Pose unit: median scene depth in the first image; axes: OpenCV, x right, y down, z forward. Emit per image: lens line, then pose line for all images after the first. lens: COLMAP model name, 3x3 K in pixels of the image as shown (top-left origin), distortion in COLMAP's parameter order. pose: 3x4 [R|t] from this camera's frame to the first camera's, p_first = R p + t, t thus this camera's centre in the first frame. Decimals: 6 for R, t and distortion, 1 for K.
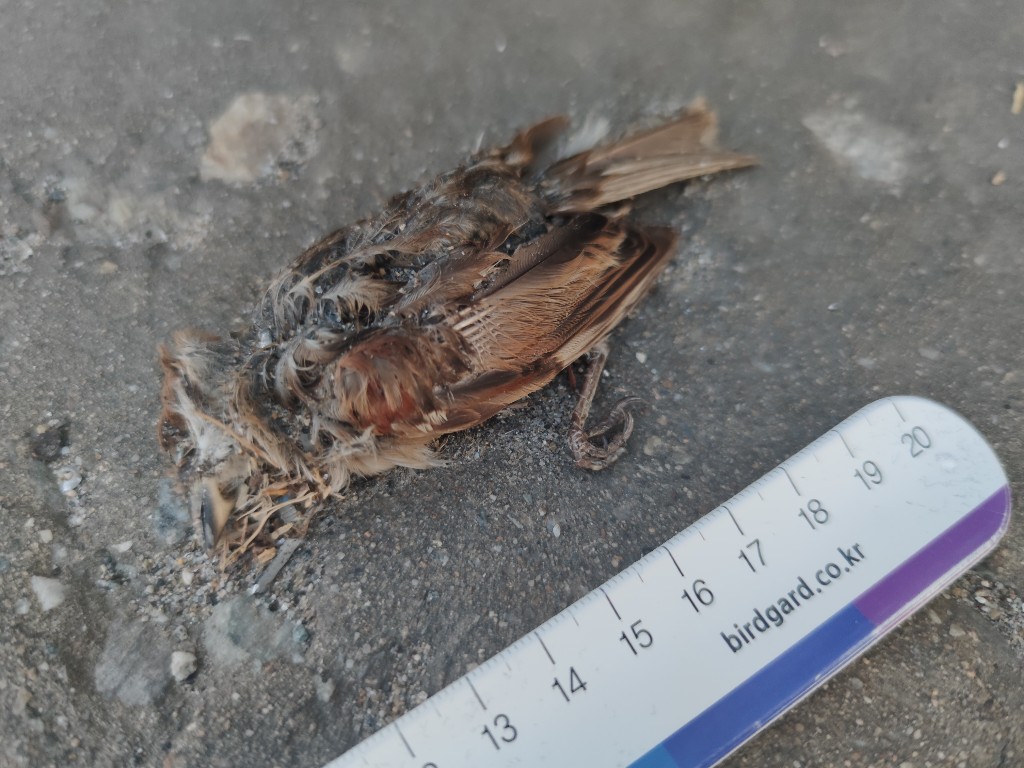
lens RADIAL K [[796.2, 0, 512.0], [0, 796.2, 384.0], [0, 0, 1]] dist [-0.058206, 0.002542]
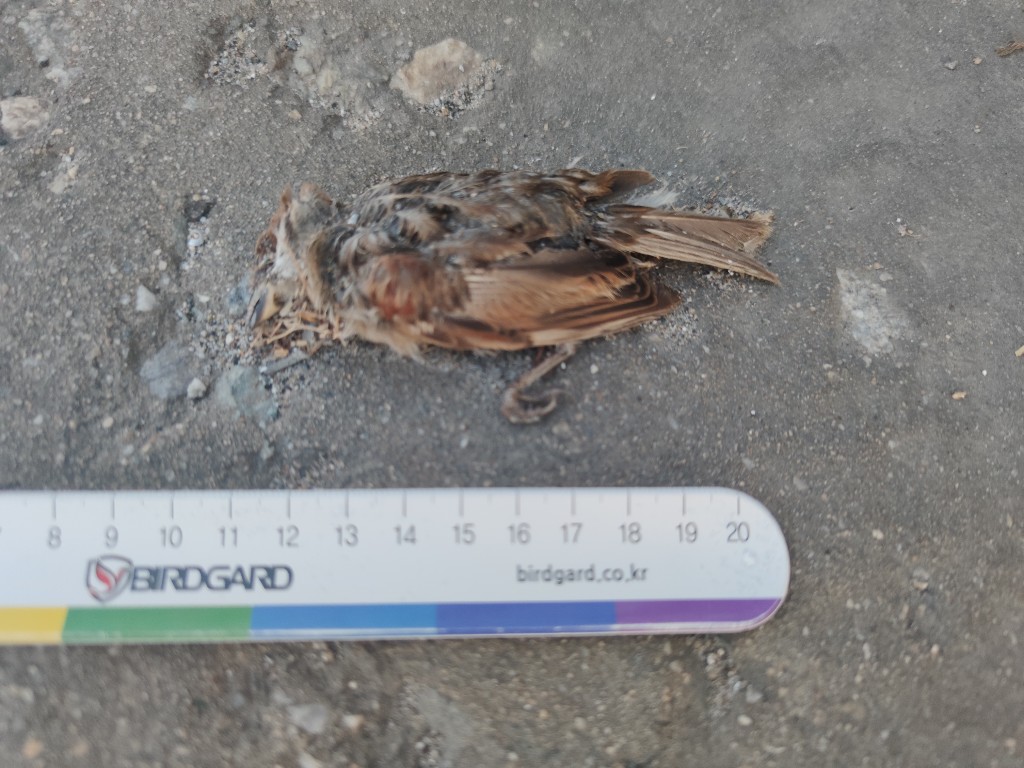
lens RADIAL K [[767.2, 0, 512.0], [0, 767.2, 384.0], [0, 0, 1]] dist [0.002790, -0.050999]
pose [[0.852031, 0.506288, -0.133097, 0.254153], [-0.496533, 0.862135, 0.100886, -0.080441], [0.165825, -0.019871, 0.985955, -0.295807]]
